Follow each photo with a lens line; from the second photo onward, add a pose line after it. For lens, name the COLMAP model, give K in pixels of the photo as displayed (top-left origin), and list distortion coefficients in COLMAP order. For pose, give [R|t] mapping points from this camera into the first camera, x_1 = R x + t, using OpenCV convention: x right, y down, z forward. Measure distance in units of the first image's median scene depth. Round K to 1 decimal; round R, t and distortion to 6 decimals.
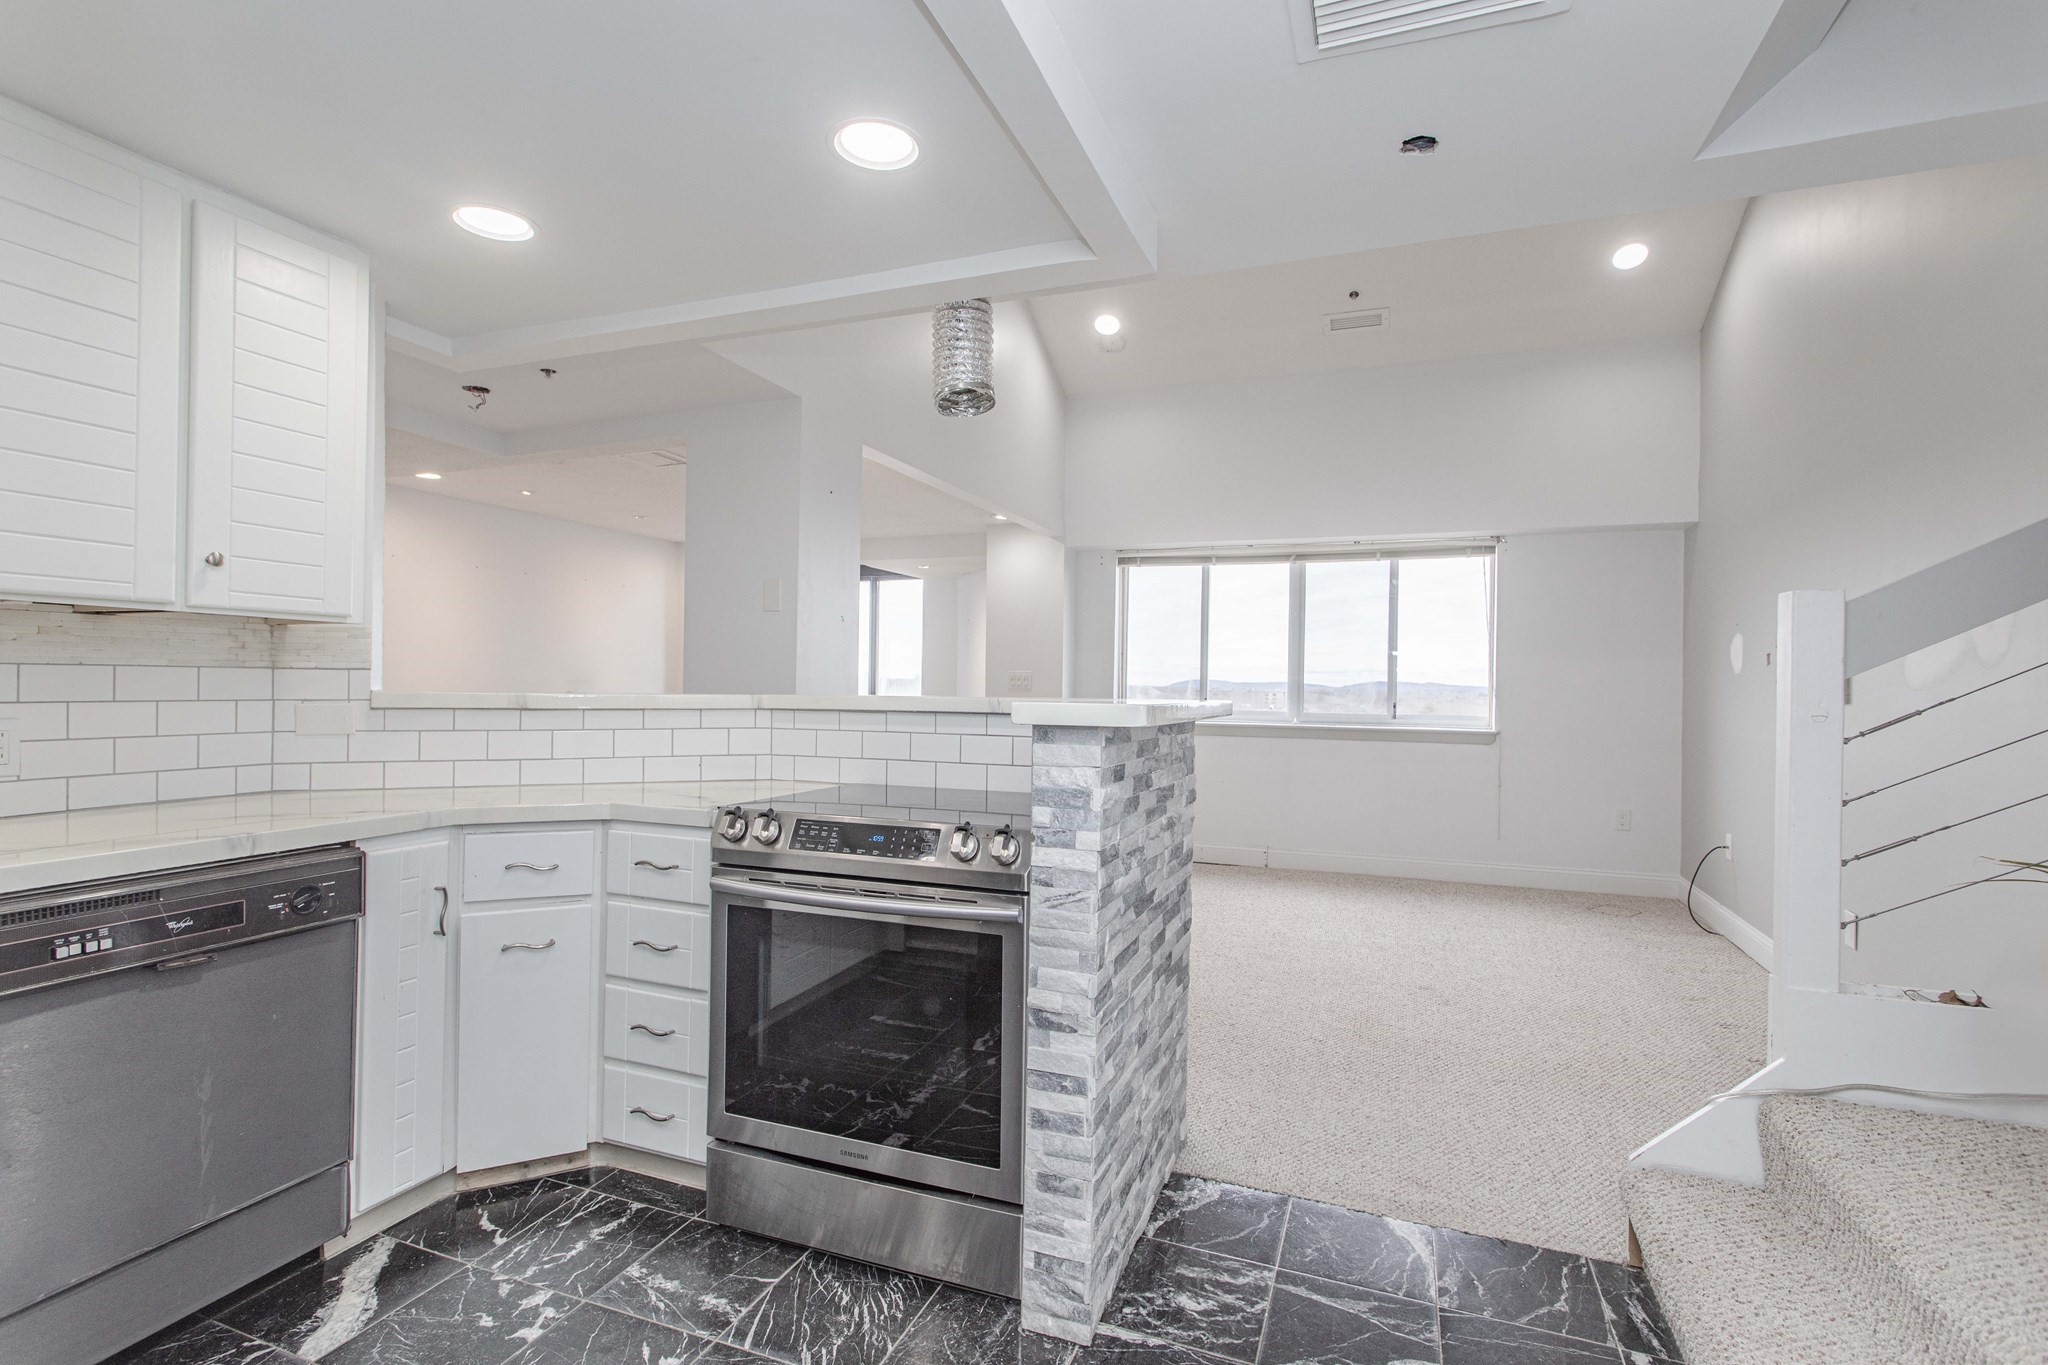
lens RADIAL K [[961.9, 0, 1024.1], [0, 961.9, 684.8], [0, 0, 1]] dist [-0.000007, 0.001315]
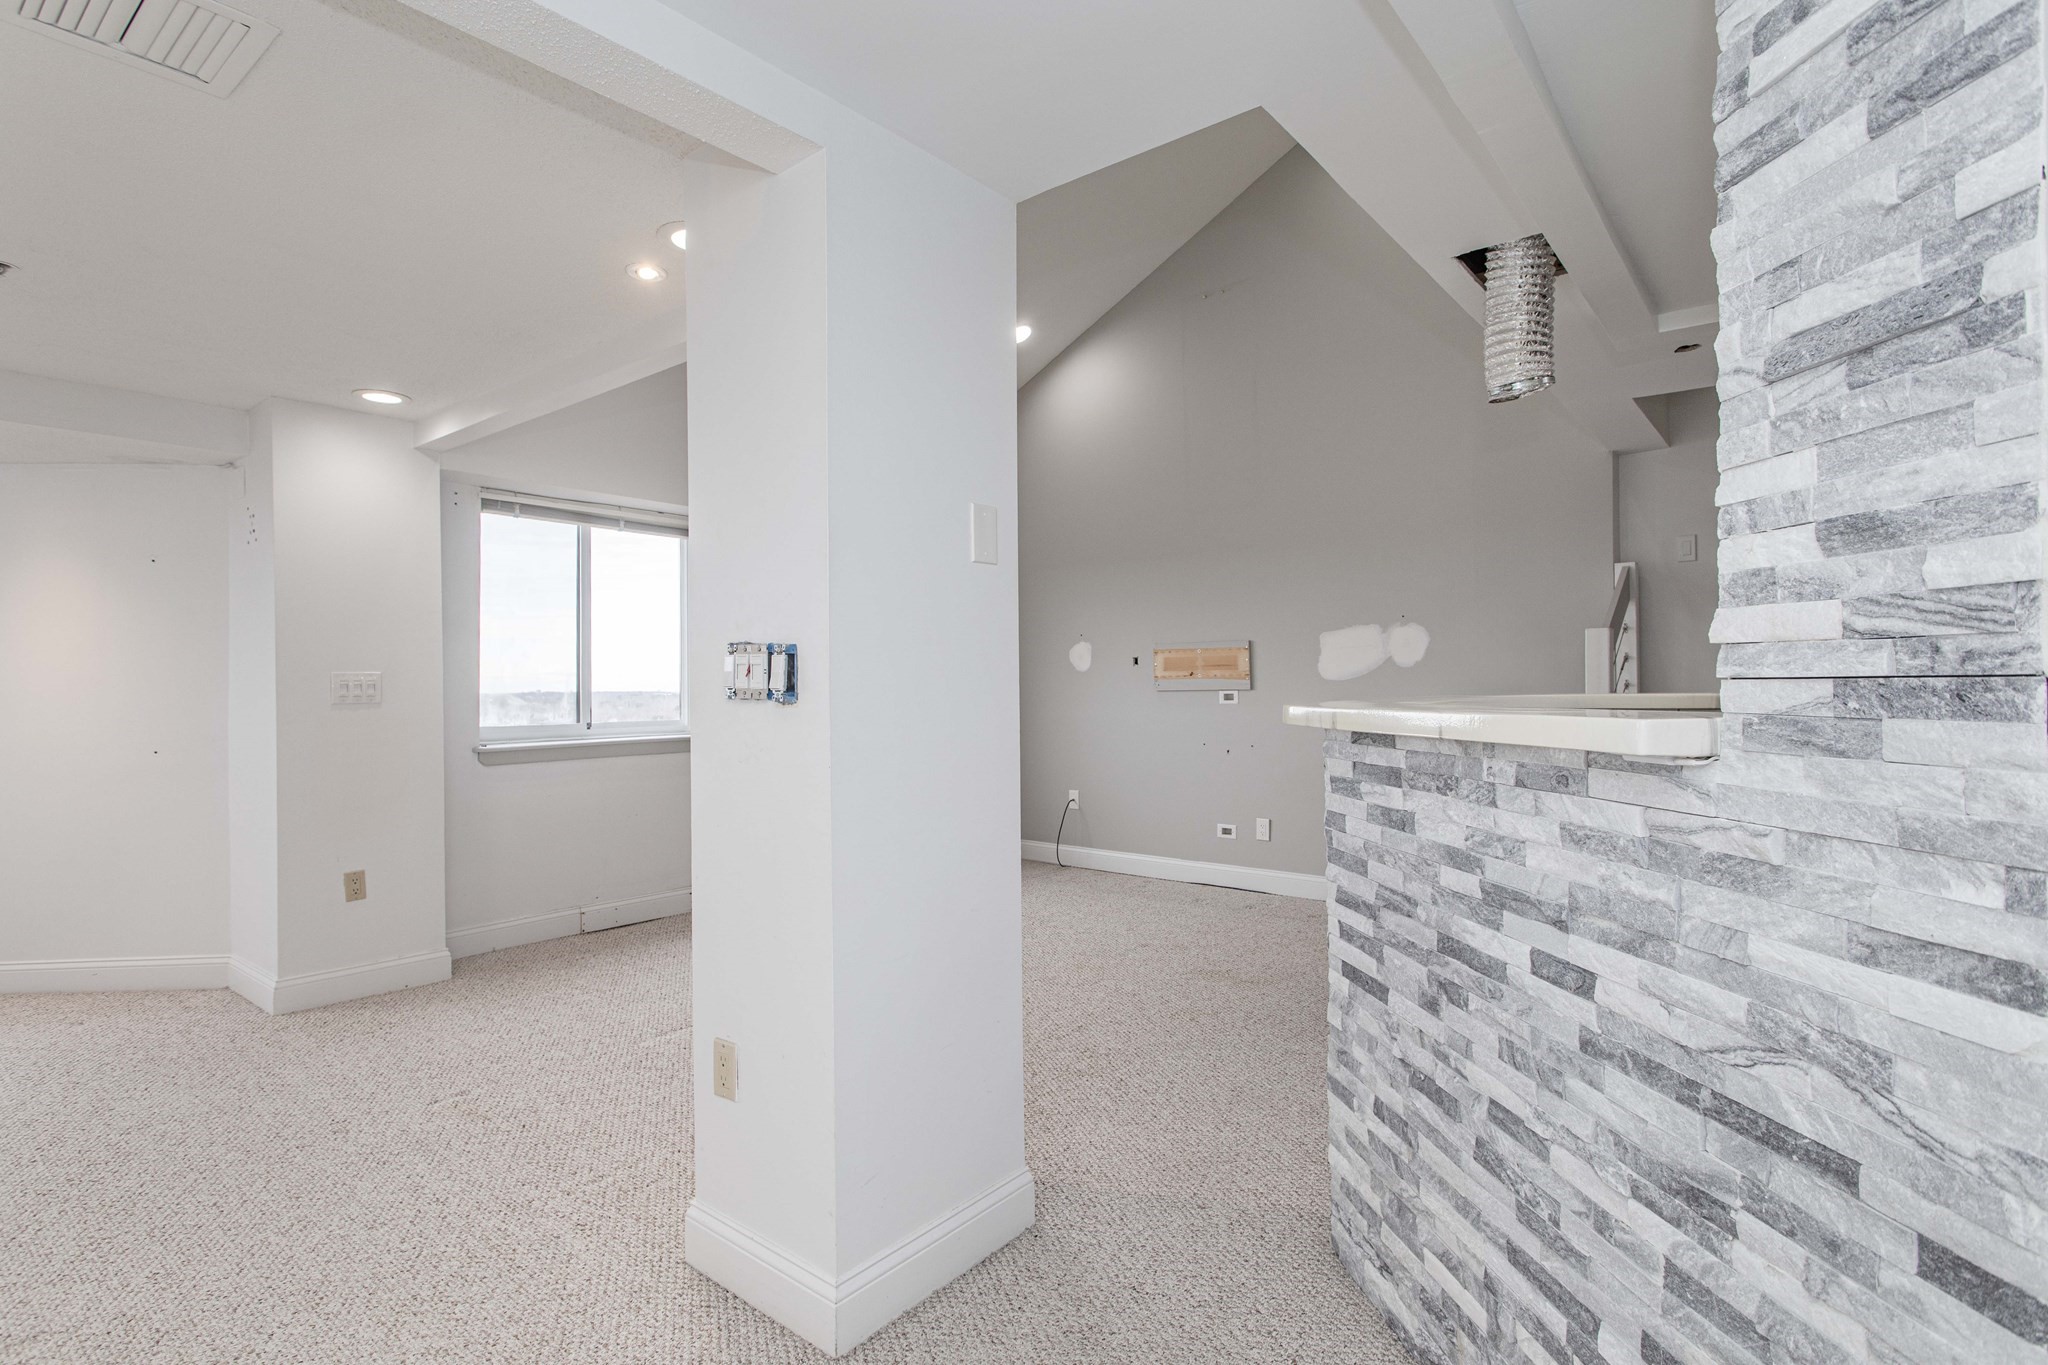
lens RADIAL K [[1004.3, 0, 1030.2], [0, 1004.3, 683.9], [0, 0, 1]] dist [0.000095, 0.000091]
pose [[0.296391, -0.014545, 0.954956, -1.363706], [0.015358, 0.999827, 0.010461, -0.022408], [-0.954943, 0.011565, 0.296563, 1.391590]]
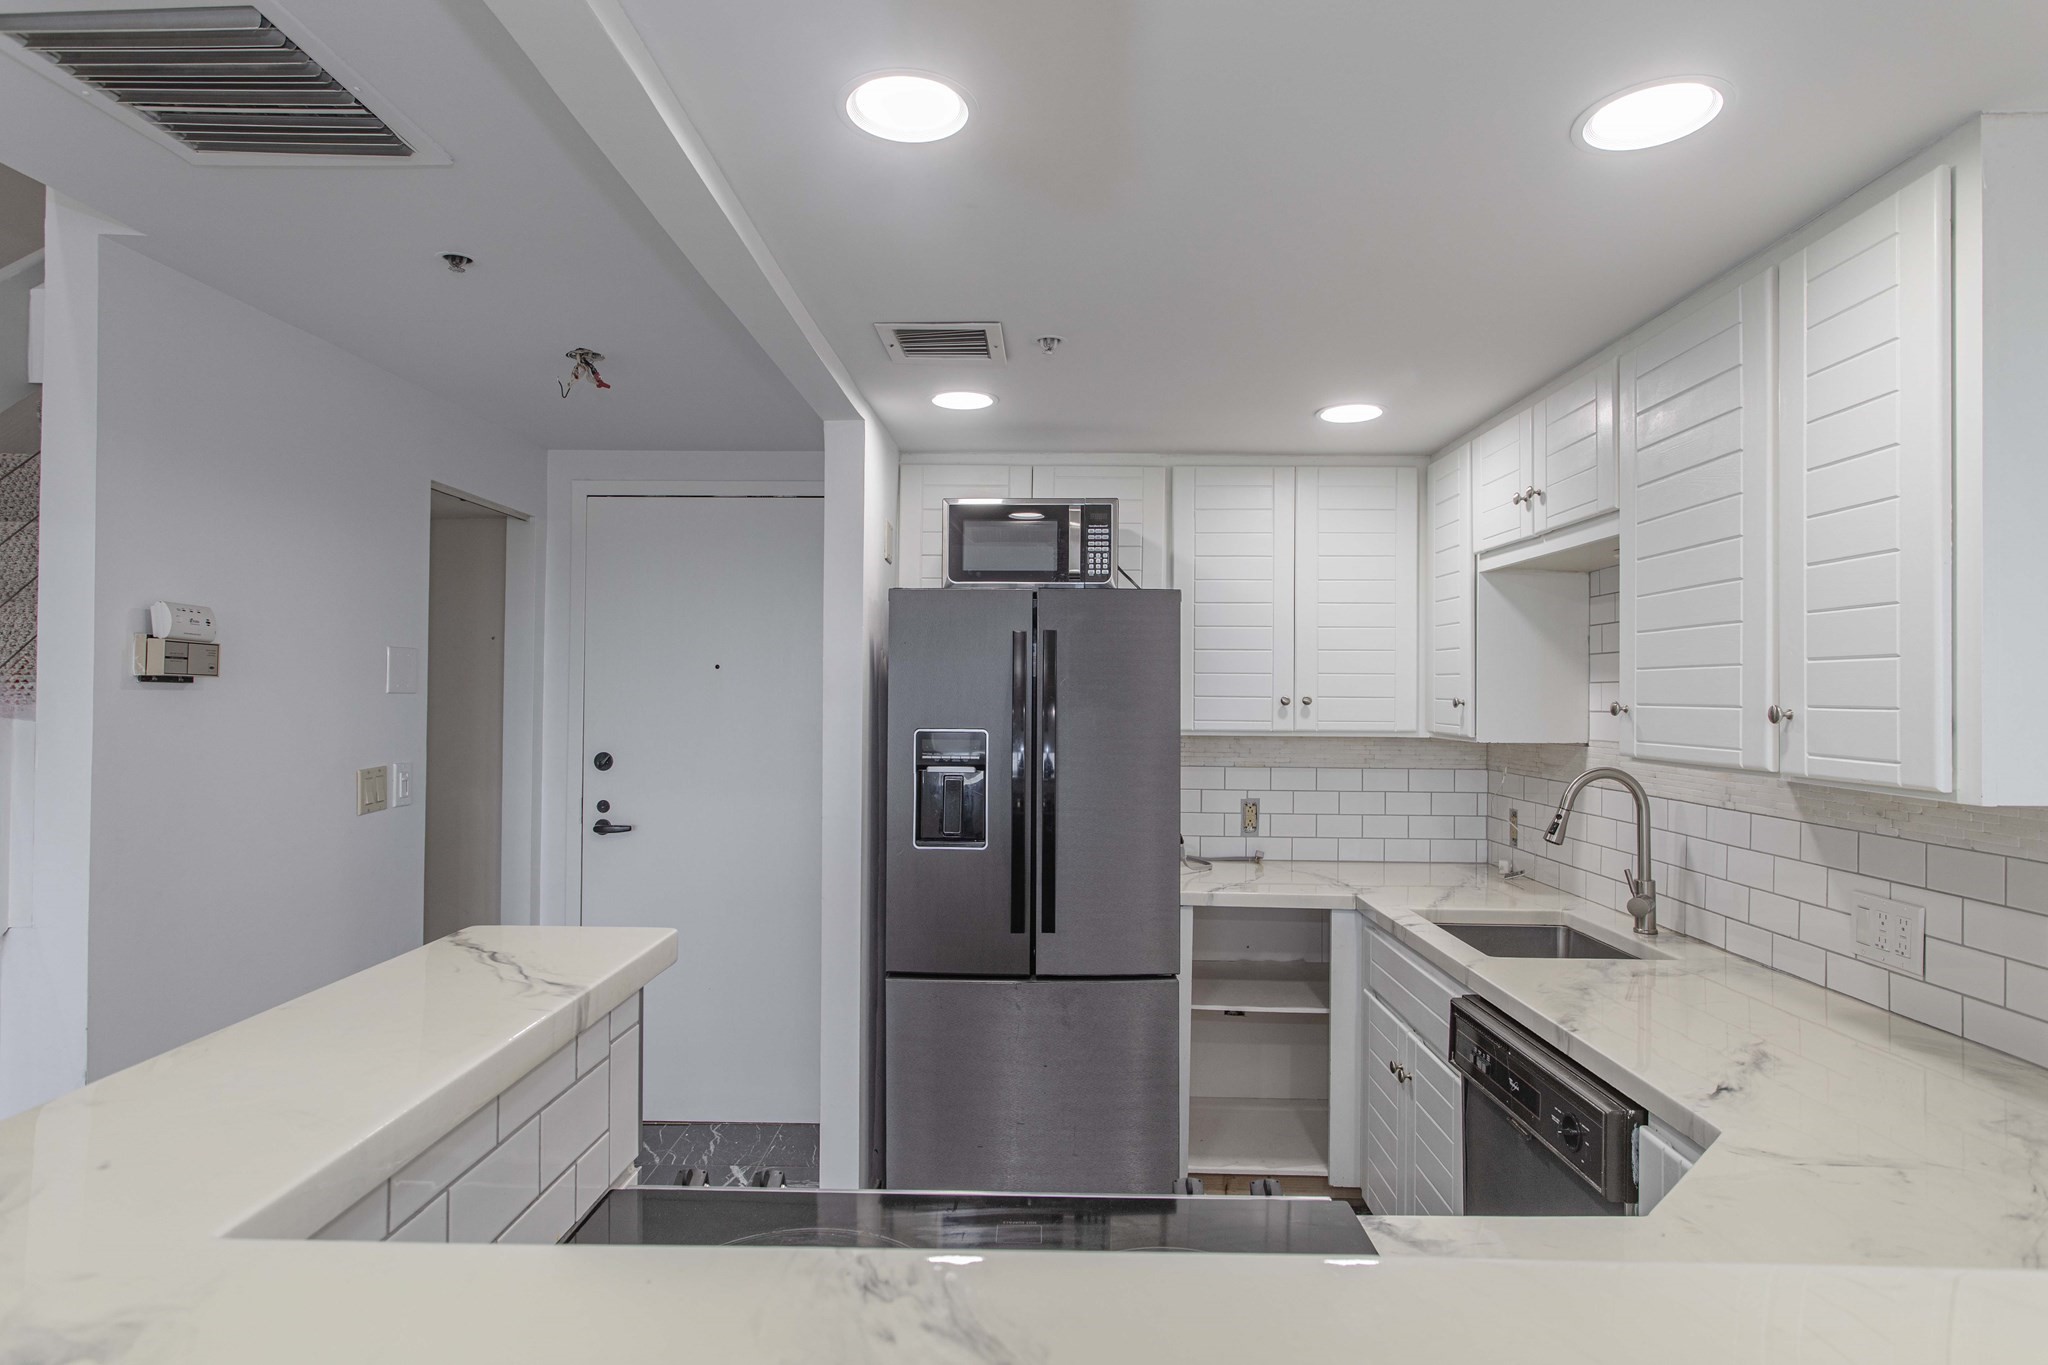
lens RADIAL K [[1086.4, 0, 1024.0], [0, 1086.4, 682.5], [0, 0, 1]] dist [-0.001252, -0.000260]
pose [[-0.938677, -0.025284, -0.343869, 0.022115], [-0.021446, 0.999658, -0.014961, -0.117949], [0.344130, -0.006669, -0.938898, 1.463173]]
